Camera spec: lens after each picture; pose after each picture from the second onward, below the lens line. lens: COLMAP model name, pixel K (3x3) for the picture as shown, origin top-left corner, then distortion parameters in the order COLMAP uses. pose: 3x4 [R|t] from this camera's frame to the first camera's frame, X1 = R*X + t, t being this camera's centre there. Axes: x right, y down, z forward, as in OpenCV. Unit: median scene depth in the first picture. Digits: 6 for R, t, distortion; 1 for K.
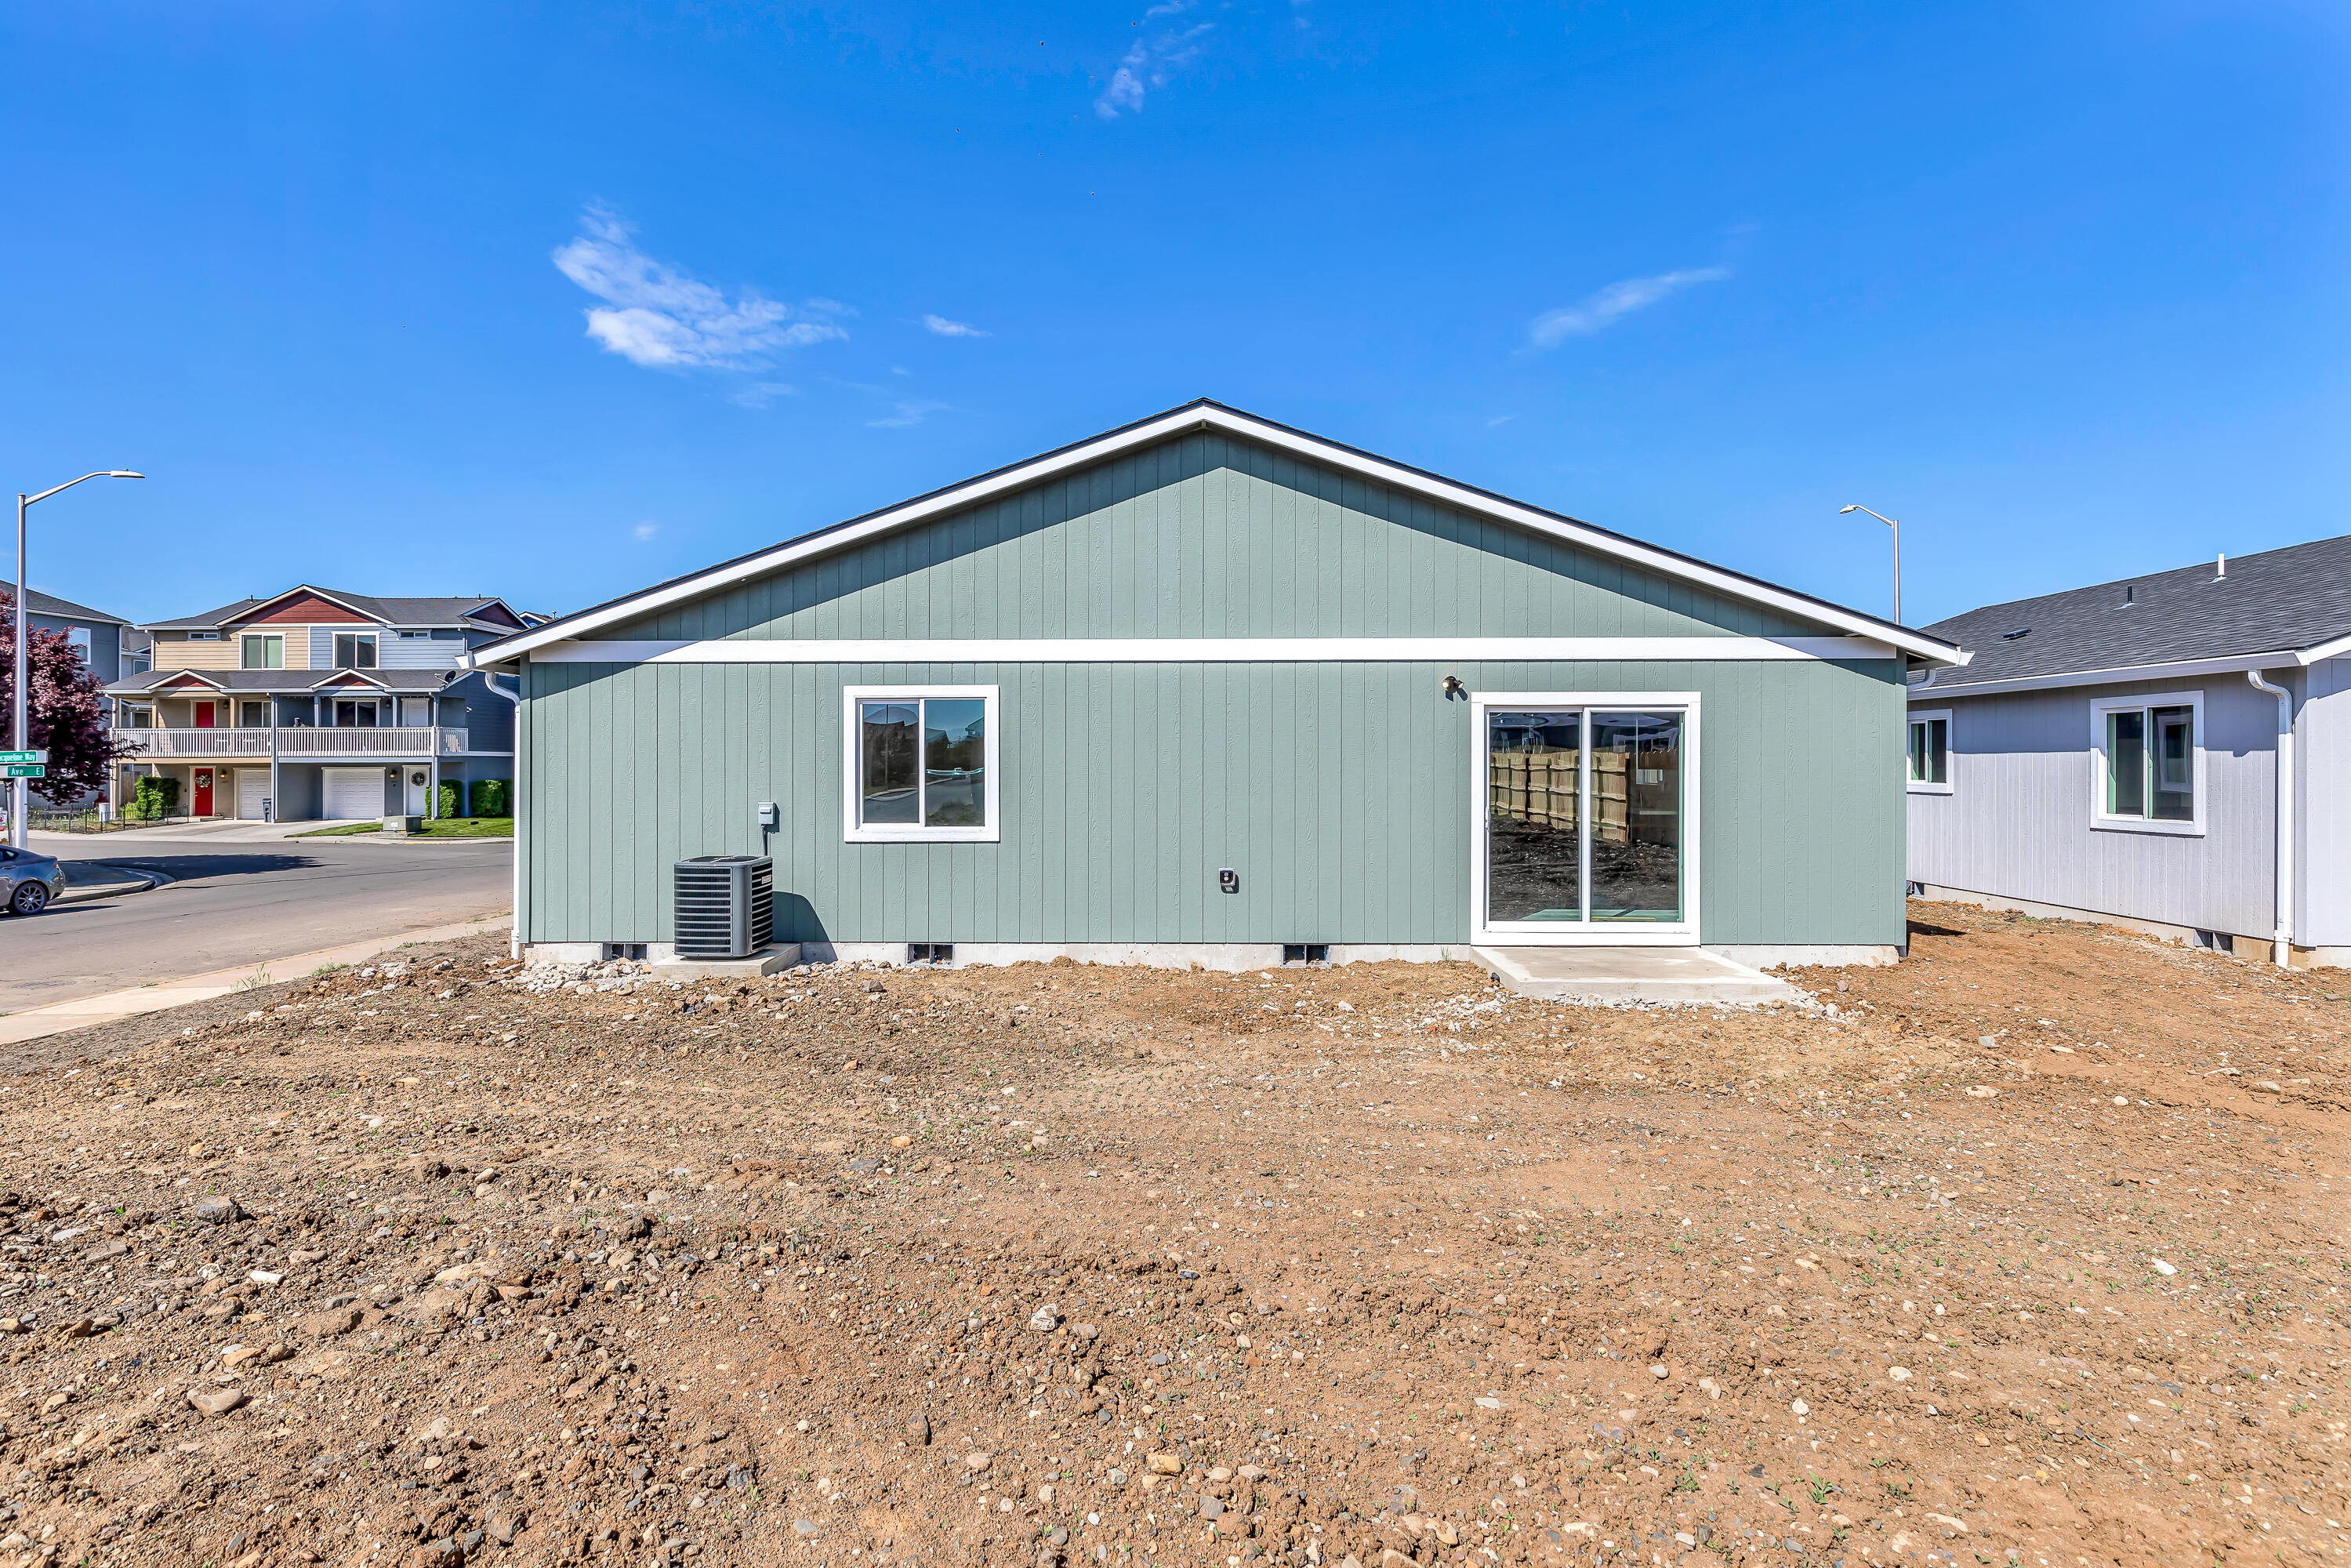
lens RADIAL K [[1164.0, 0, 1176.7], [0, 1164.0, 767.7], [0, 0, 1]] dist [-0.000137, -0.000824]
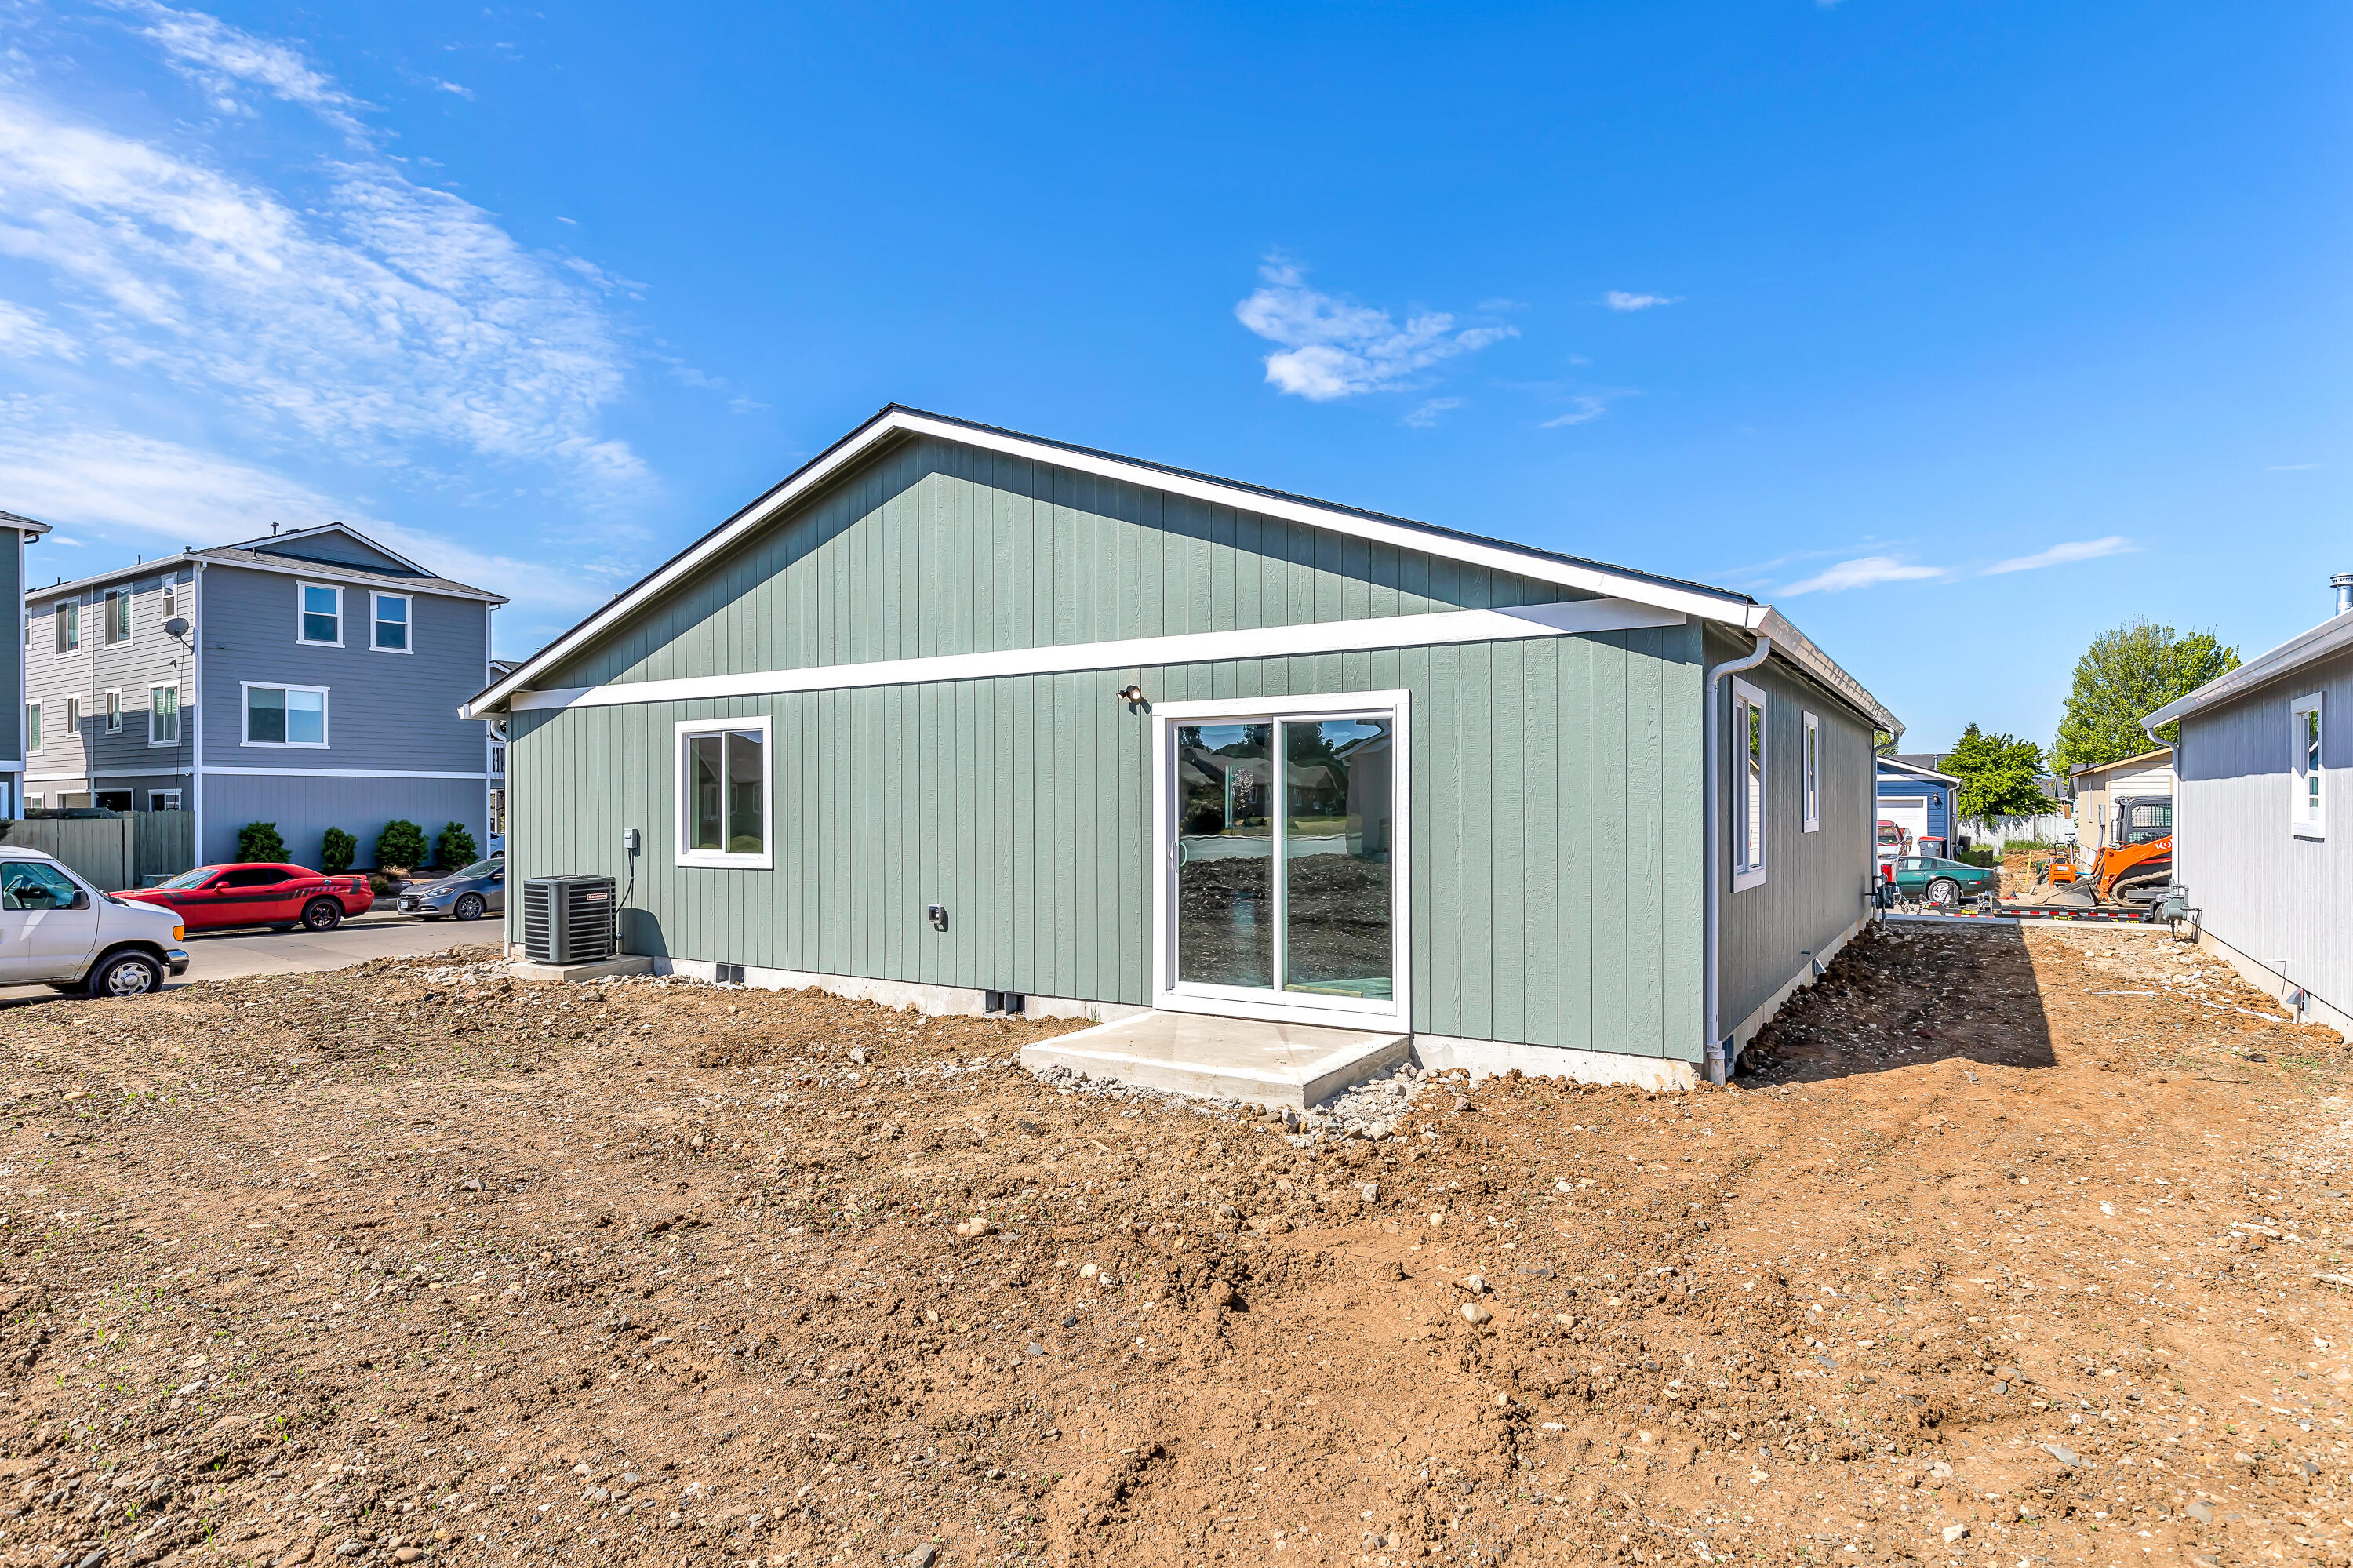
lens RADIAL K [[1269.5, 0, 1176.6], [0, 1269.5, 800.9], [0, 0, 1]] dist [0.000113, 0.000472]
pose [[0.854404, -0.002465, -0.519603, 0.703068], [0.001882, 0.999997, -0.001651, 0.005959], [0.519605, 0.000433, 0.854406, 0.224228]]
